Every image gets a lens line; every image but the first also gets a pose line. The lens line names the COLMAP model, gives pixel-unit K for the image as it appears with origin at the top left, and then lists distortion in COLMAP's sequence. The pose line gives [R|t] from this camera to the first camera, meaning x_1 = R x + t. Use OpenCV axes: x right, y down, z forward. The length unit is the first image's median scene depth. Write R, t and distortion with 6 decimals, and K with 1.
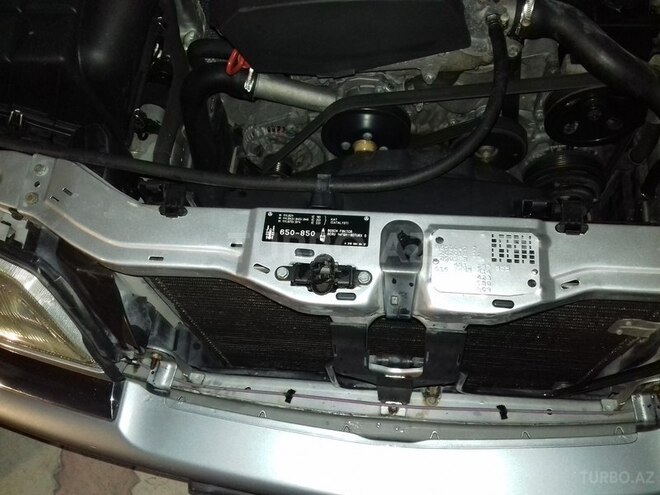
lens RADIAL K [[581.6, 0, 330.0], [0, 581.6, 247.7], [0, 0, 1]] dist [0.115168, -0.232158]
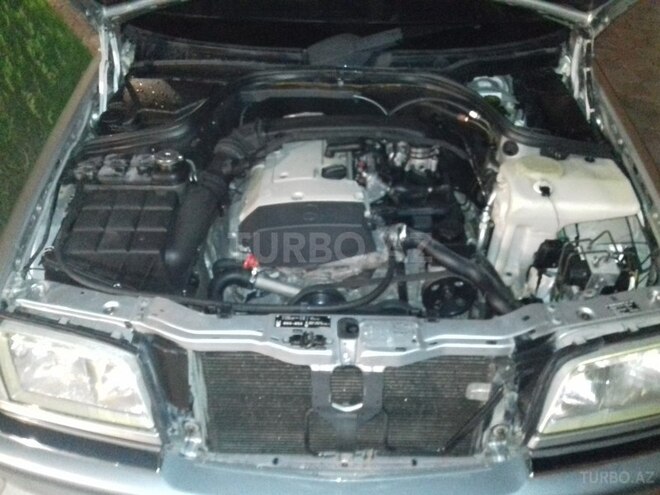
lens RADIAL K [[581.6, 0, 330.0], [0, 581.6, 247.7], [0, 0, 1]] dist [0.115168, -0.232158]
pose [[0.993393, 0.021490, 0.112730, -0.154369], [0.036234, 0.873328, -0.485783, 0.680573], [-0.108890, 0.486658, 0.866779, -0.769418]]
